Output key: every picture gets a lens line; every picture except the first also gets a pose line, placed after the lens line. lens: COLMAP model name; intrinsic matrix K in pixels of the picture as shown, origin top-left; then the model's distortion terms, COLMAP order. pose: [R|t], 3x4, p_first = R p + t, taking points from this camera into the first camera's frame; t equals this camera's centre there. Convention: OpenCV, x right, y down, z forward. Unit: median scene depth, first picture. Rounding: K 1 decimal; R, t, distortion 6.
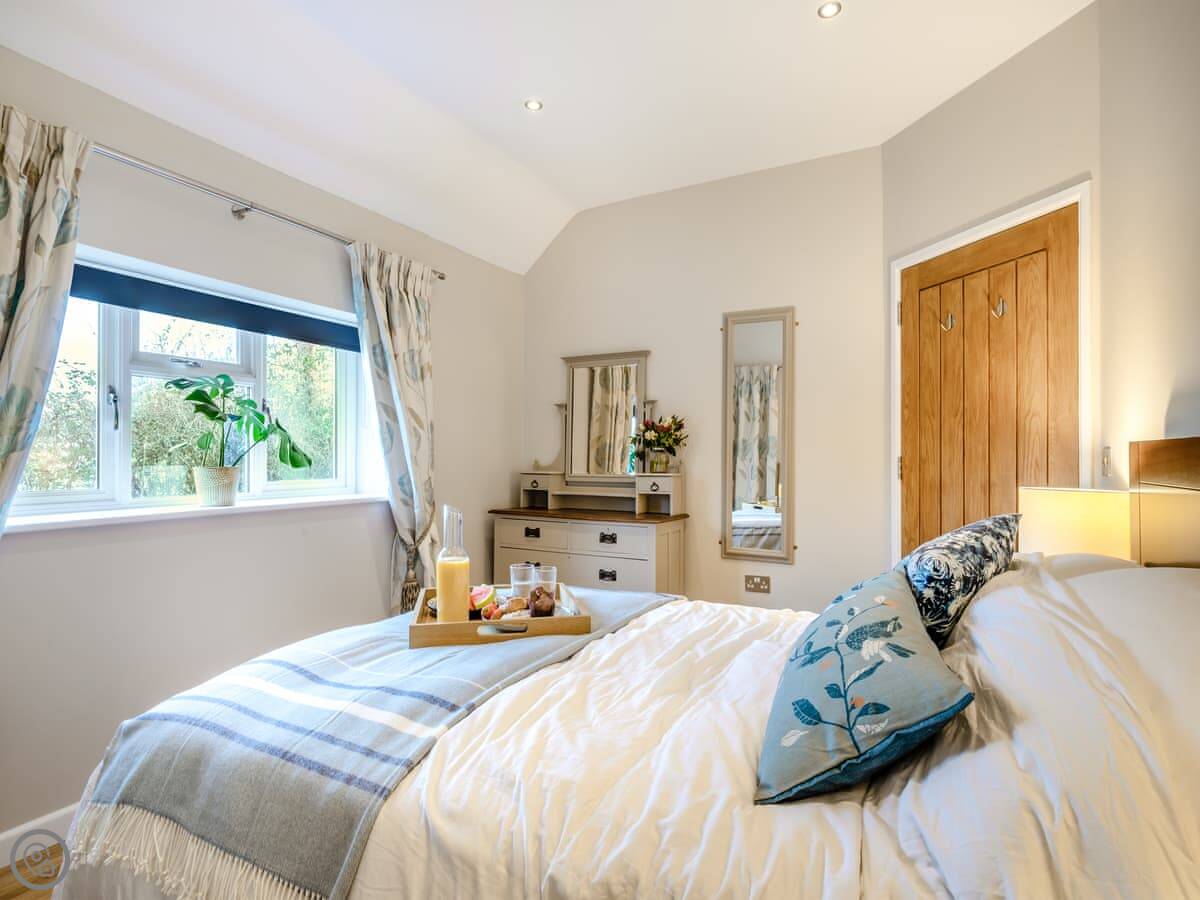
lens RADIAL K [[636.9, 0, 598.7], [0, 636.9, 447.1], [0, 0, 1]] dist [0.004768, -0.000041]
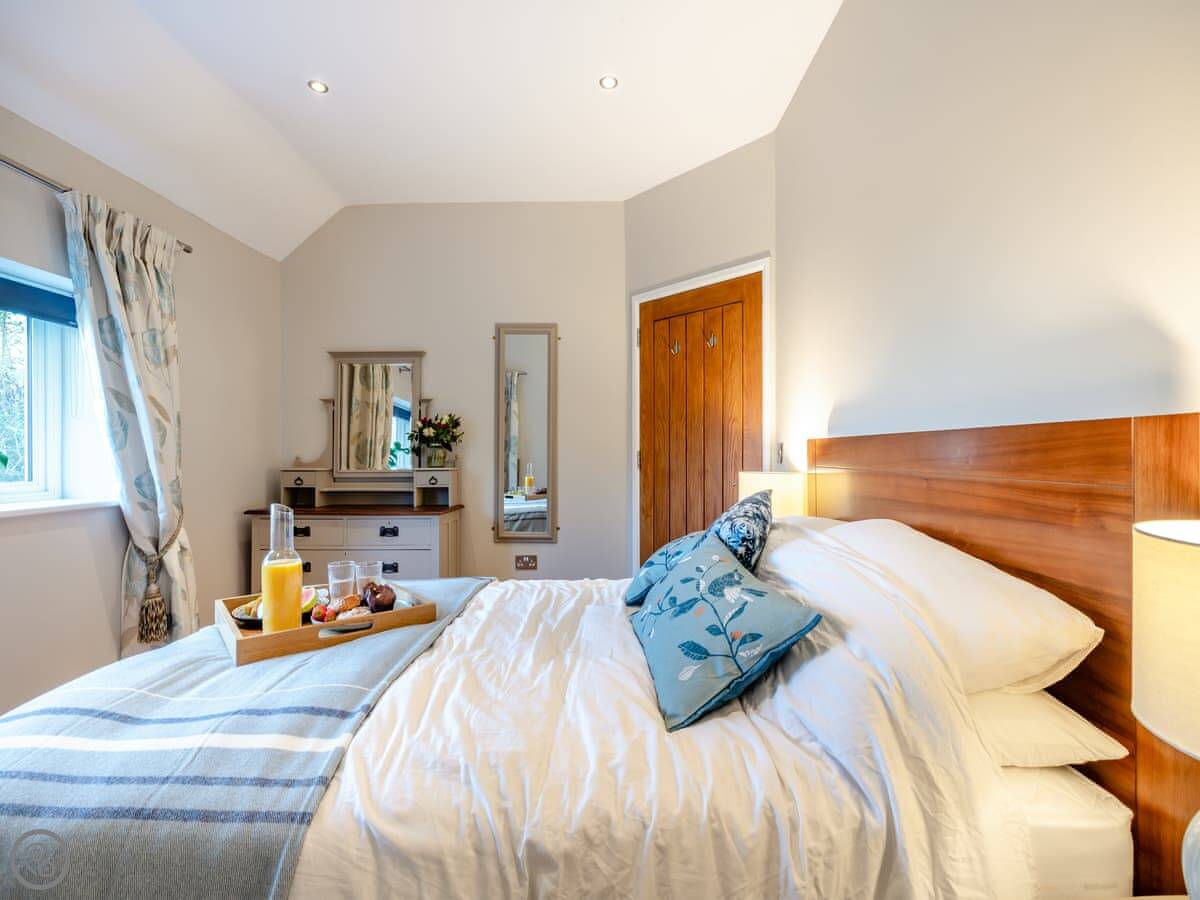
lens RADIAL K [[562.9, 0, 630.9], [0, 562.9, 449.9], [0, 0, 1]] dist [0.008720, -0.004029]
pose [[0.885335, -0.003355, 0.464943, -0.151444], [-0.001311, 0.999952, 0.009712, 0.004469], [-0.464953, -0.009208, 0.885288, 0.039115]]
